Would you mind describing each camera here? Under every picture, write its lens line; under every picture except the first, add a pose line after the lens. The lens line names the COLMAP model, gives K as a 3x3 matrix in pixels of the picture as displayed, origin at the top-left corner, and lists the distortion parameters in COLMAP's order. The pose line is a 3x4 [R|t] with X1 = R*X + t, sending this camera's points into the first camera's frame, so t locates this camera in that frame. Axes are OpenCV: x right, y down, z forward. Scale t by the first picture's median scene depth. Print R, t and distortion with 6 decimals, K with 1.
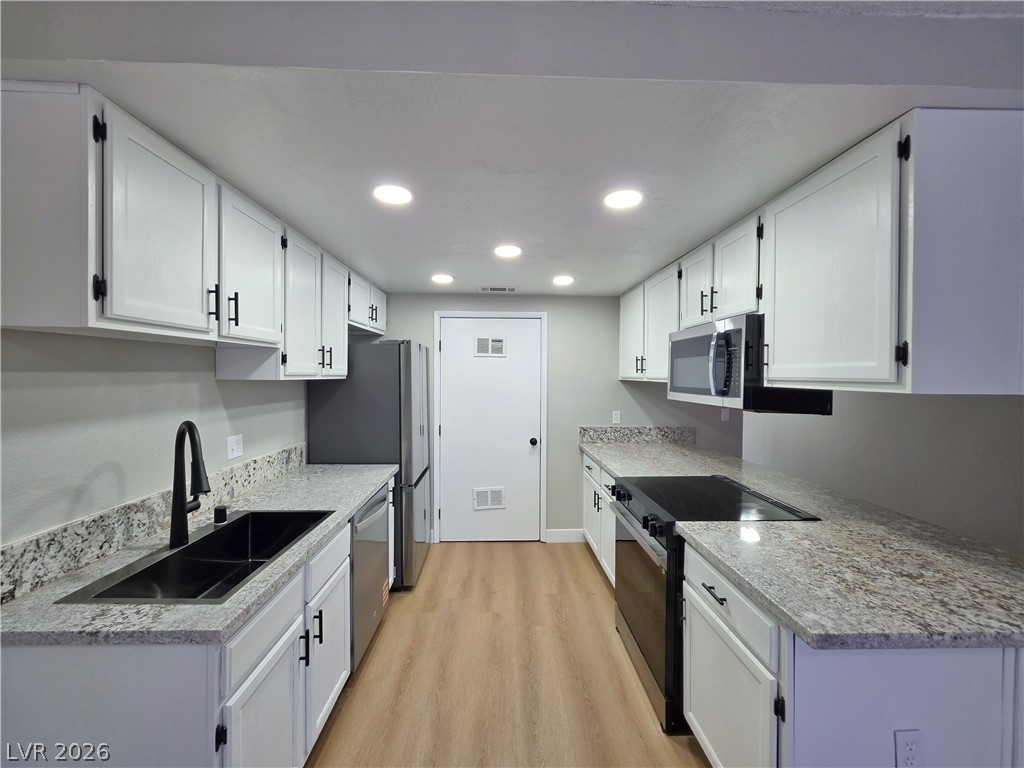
lens RADIAL K [[411.7, 0, 510.4], [0, 411.7, 379.5], [0, 0, 1]] dist [0.001129, 0.000135]
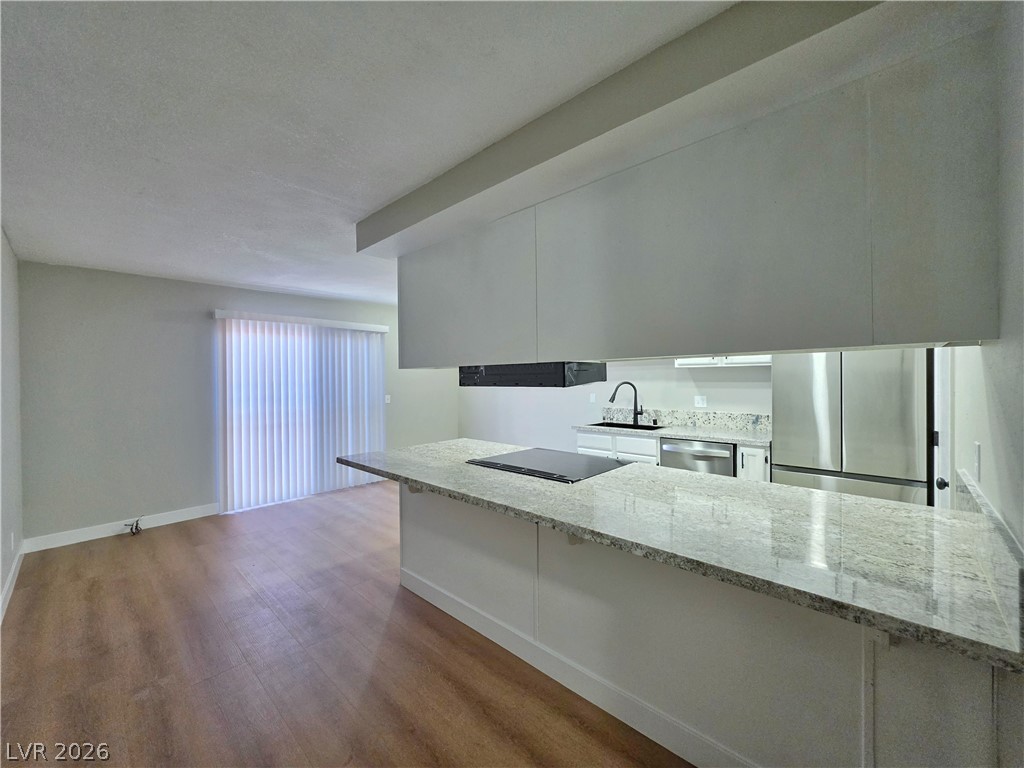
lens RADIAL K [[411.7, 0, 510.4], [0, 411.7, 379.5], [0, 0, 1]] dist [0.001129, 0.000135]
pose [[-0.707766, 0.006899, -0.706413, 1.364605], [0.001560, 0.999965, 0.008203, 0.039758], [0.706445, 0.004704, -0.707752, 1.752588]]
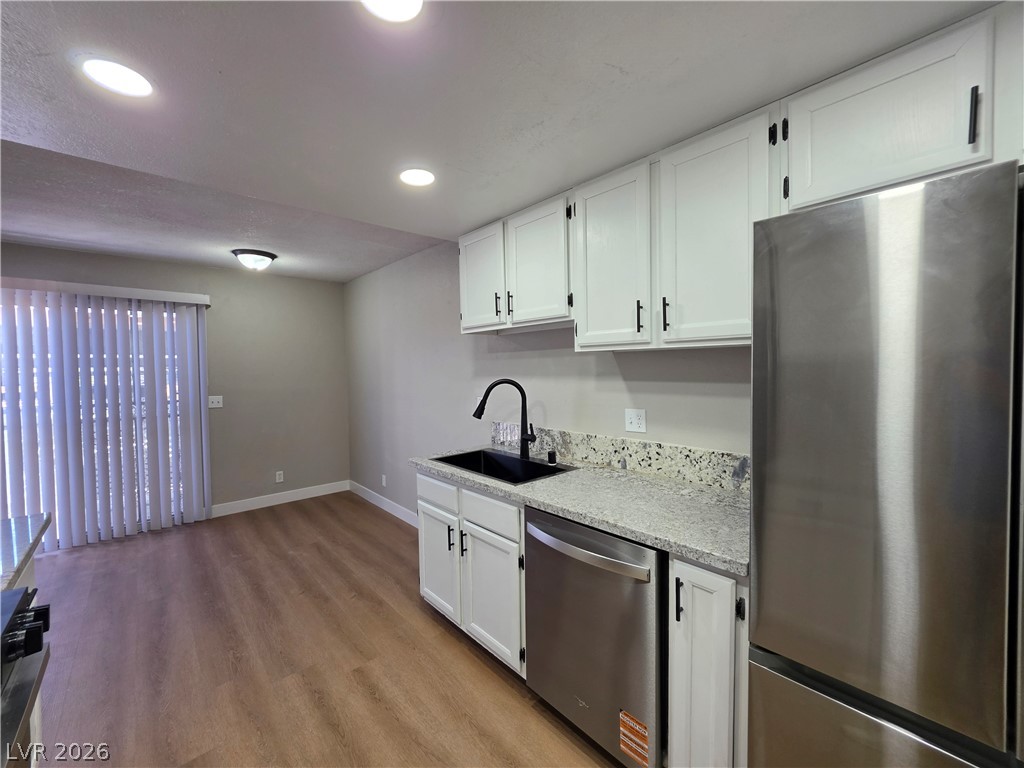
lens RADIAL K [[411.7, 0, 510.4], [0, 411.7, 379.5], [0, 0, 1]] dist [0.001129, 0.000135]
pose [[-0.760815, 0.028512, -0.648343, 0.187190], [0.006378, 0.999315, 0.036463, 0.028236], [0.648938, 0.023606, -0.760475, 1.551272]]
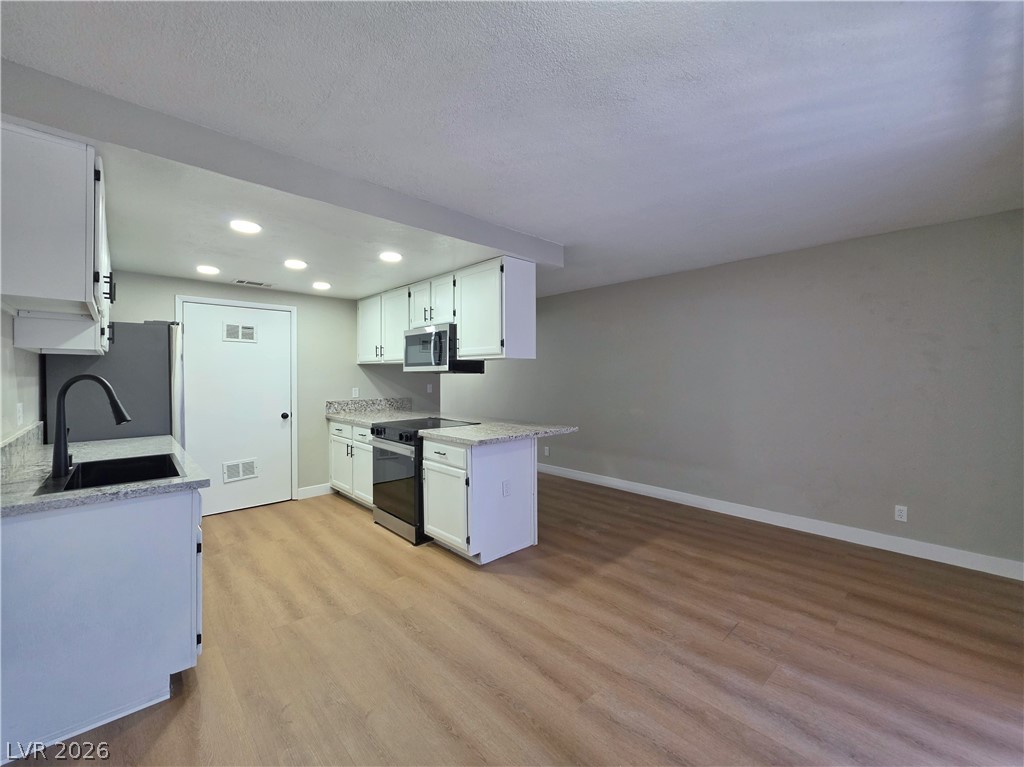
lens RADIAL K [[420.0, 0, 523.5], [0, 420.0, 376.1], [0, 0, 1]] dist [-0.001973, 0.000019]
pose [[0.737636, -0.009807, 0.675127, -0.445186], [0.014021, 0.999901, -0.000795, 0.086106], [-0.675053, 0.010053, 0.737701, -0.614773]]
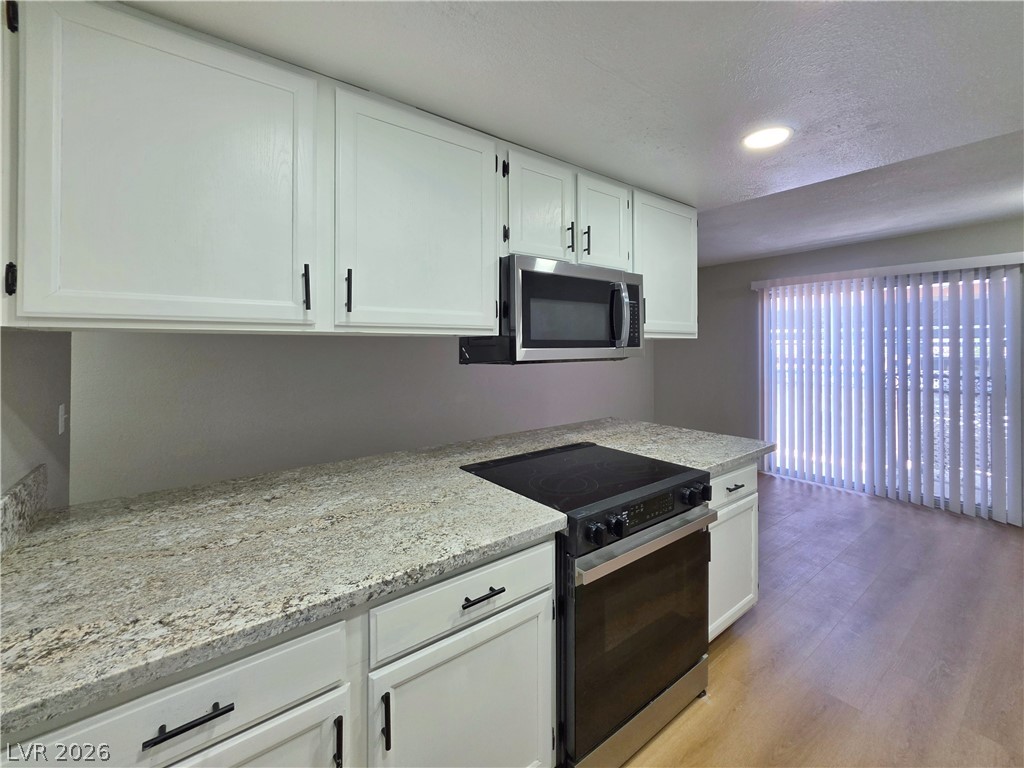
lens RADIAL K [[425.1, 0, 539.5], [0, 425.1, 340.3], [0, 0, 1]] dist [-0.001017, -0.000140]
pose [[-0.616132, 0.012575, 0.787543, -0.152594], [0.012497, 0.999903, -0.006188, 0.022735], [-0.787544, 0.006030, -0.616229, 1.613411]]
